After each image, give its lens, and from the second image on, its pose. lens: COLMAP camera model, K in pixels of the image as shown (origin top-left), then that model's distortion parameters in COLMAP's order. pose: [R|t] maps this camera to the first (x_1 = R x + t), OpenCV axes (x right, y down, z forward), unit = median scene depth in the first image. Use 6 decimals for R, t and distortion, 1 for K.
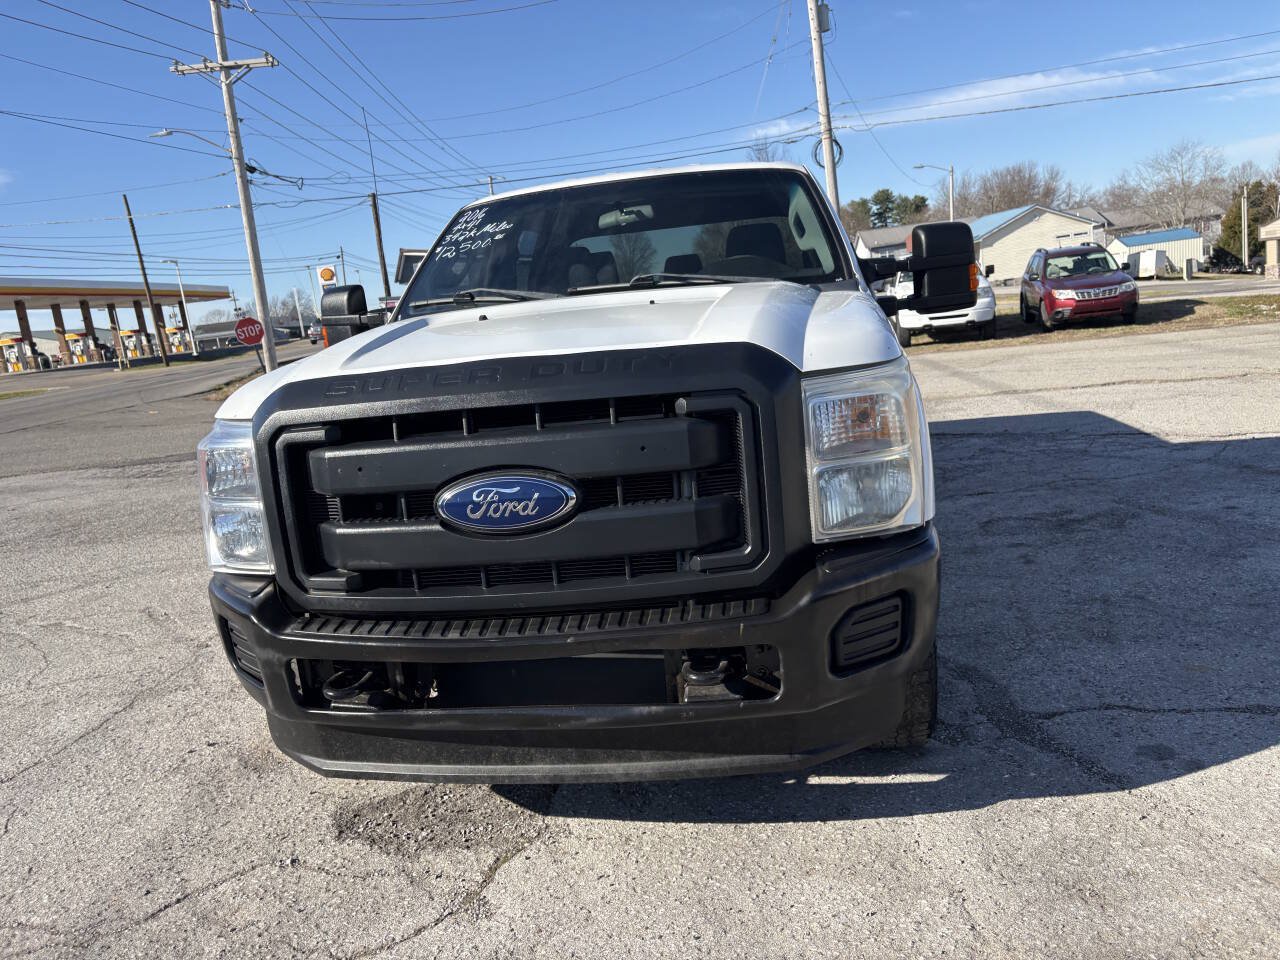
lens RADIAL K [[969.5, 0, 643.6], [0, 969.5, 486.2], [0, 0, 1]] dist [0.050364, -0.052597]
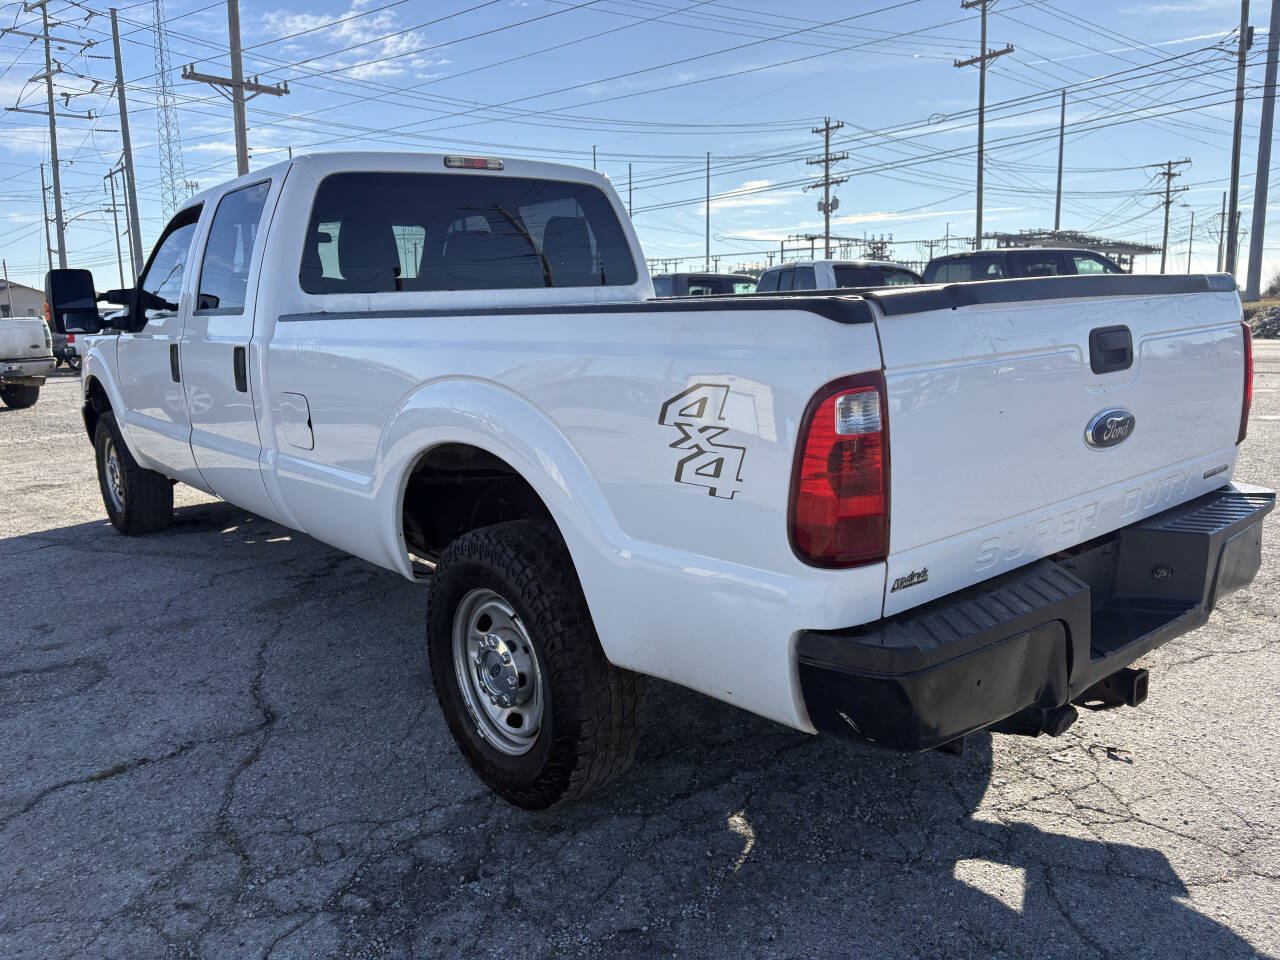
lens RADIAL K [[969.5, 0, 634.7], [0, 969.5, 469.6], [0, 0, 1]] dist [0.050364, -0.052597]
pose [[-0.661866, 0.254832, -0.704978, 0.402806], [-0.033843, 0.929328, 0.367702, -0.264318], [0.748858, 0.267228, -0.606466, 1.219608]]
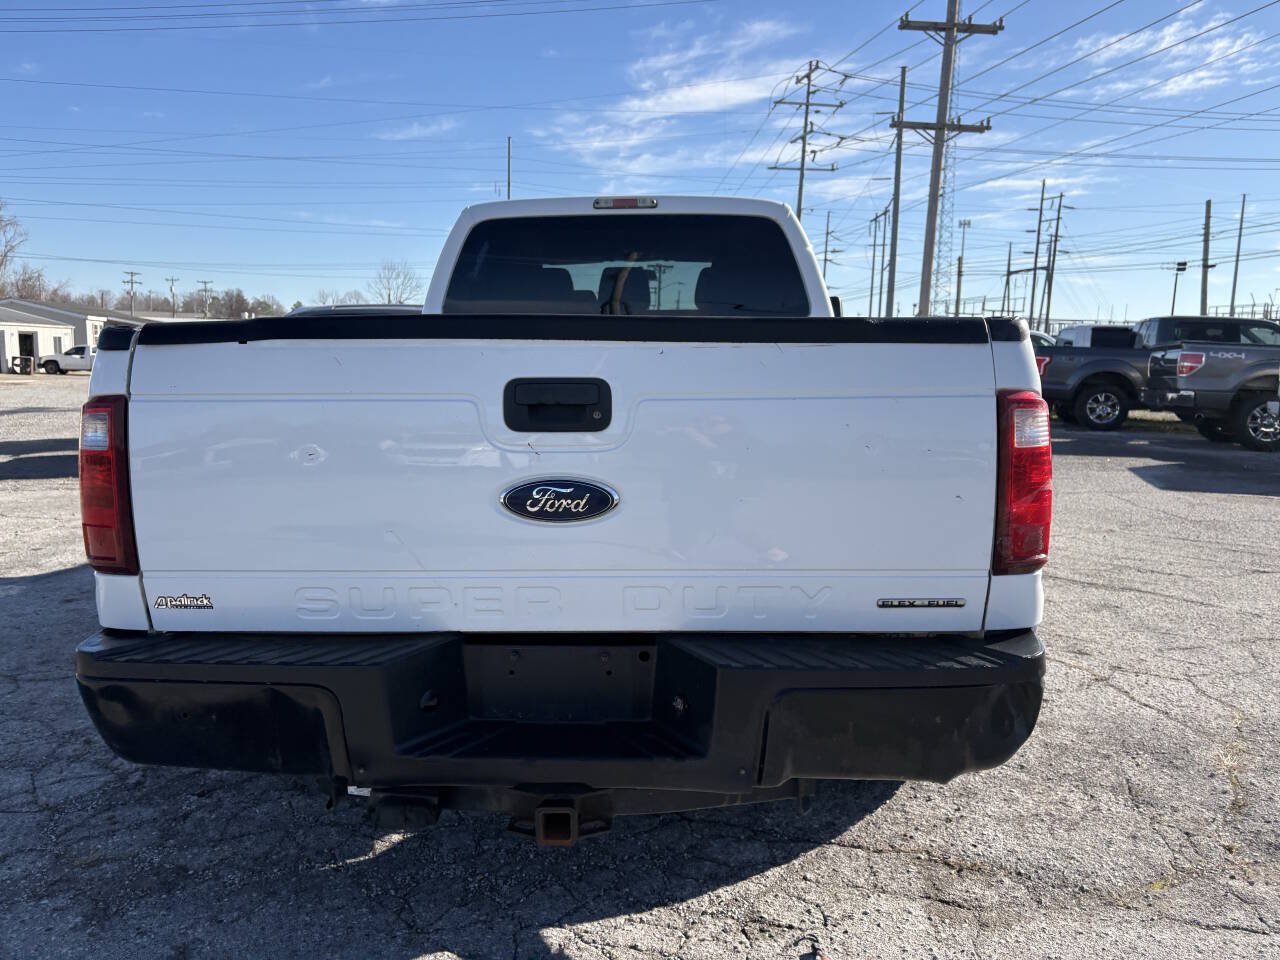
lens RADIAL K [[969.5, 0, 646.0], [0, 969.5, 489.0], [0, 0, 1]] dist [0.050364, -0.052597]
pose [[-0.987645, 0.123065, -0.097020, 0.090244], [0.083886, 0.938117, 0.336005, -0.253468], [0.132367, 0.323715, -0.936850, 1.376509]]
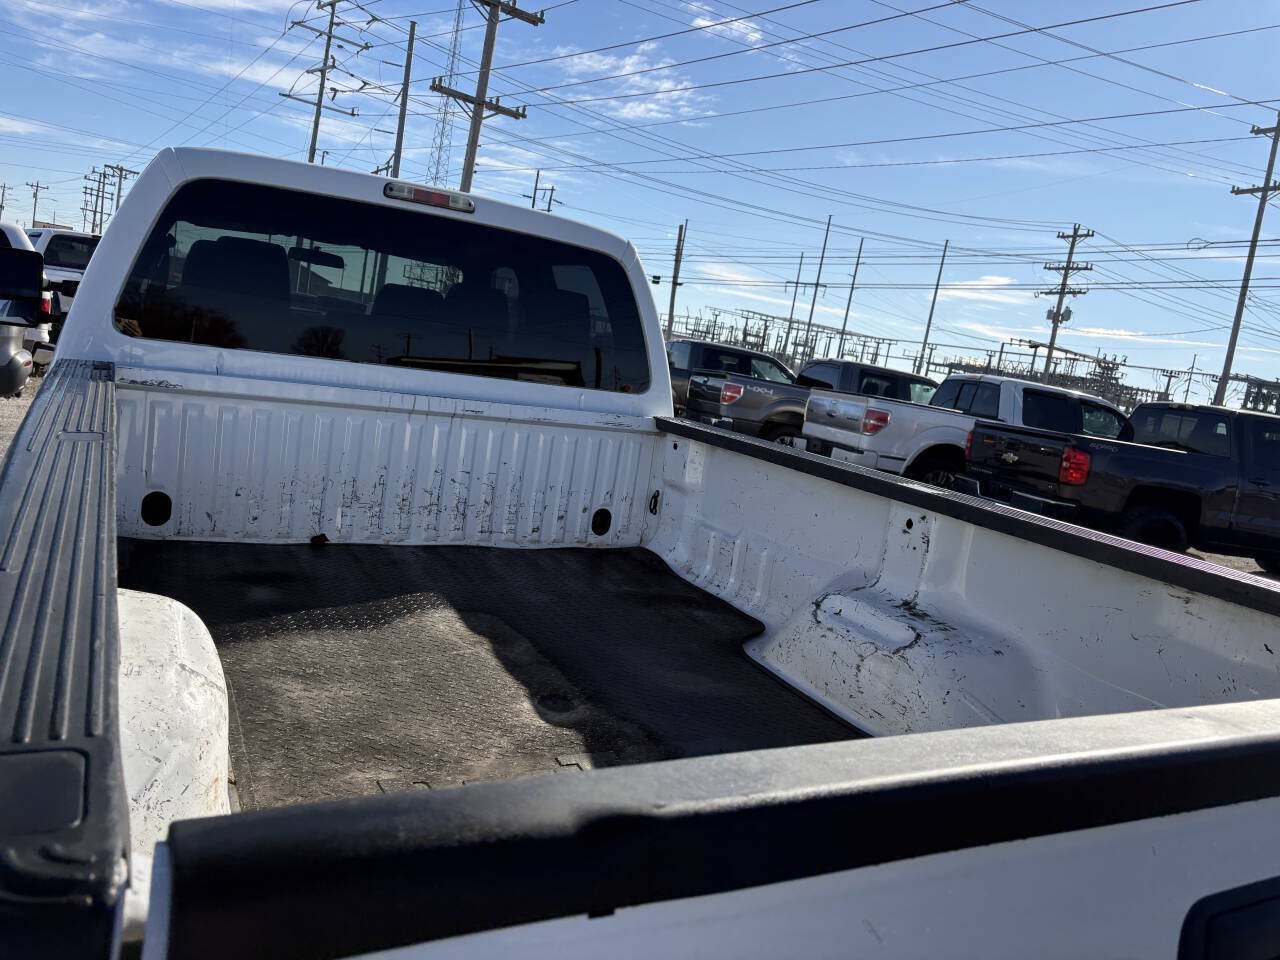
lens RADIAL K [[969.5, 0, 649.1], [0, 969.5, 473.5], [0, 0, 1]] dist [0.050364, -0.052597]
pose [[-0.805543, 0.066284, -0.588818, 0.198104], [-0.170913, 0.925495, 0.338004, -0.265369], [0.567353, 0.372914, -0.734197, 1.157921]]
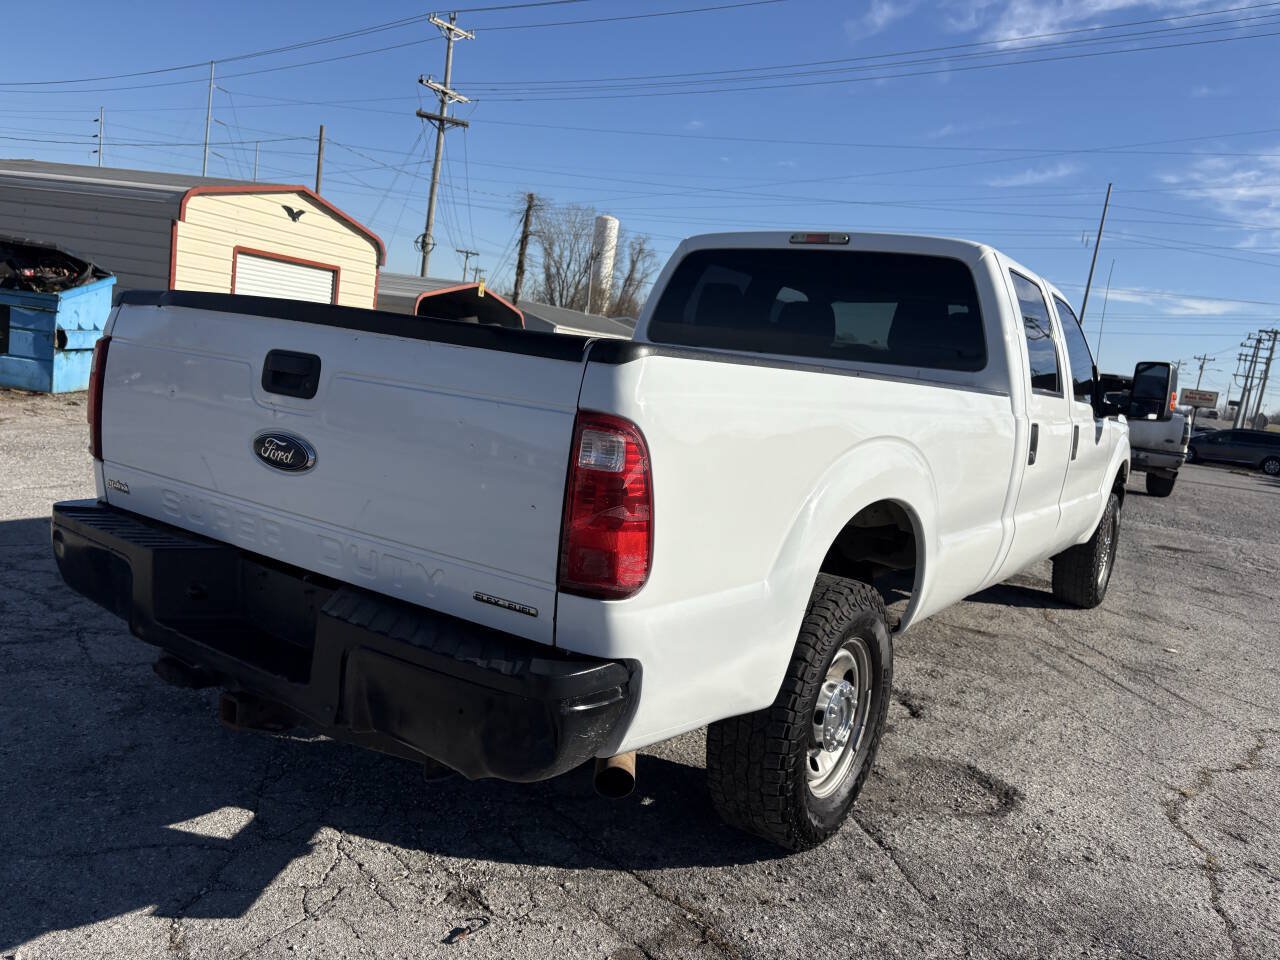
lens RADIAL K [[969.5, 0, 645.1], [0, 969.5, 485.3], [0, 0, 1]] dist [0.050364, -0.052597]
pose [[-0.901876, -0.055600, 0.428403, -0.142808], [0.060132, 0.965871, 0.251945, -0.229104], [-0.427790, 0.252984, -0.867753, 1.360515]]
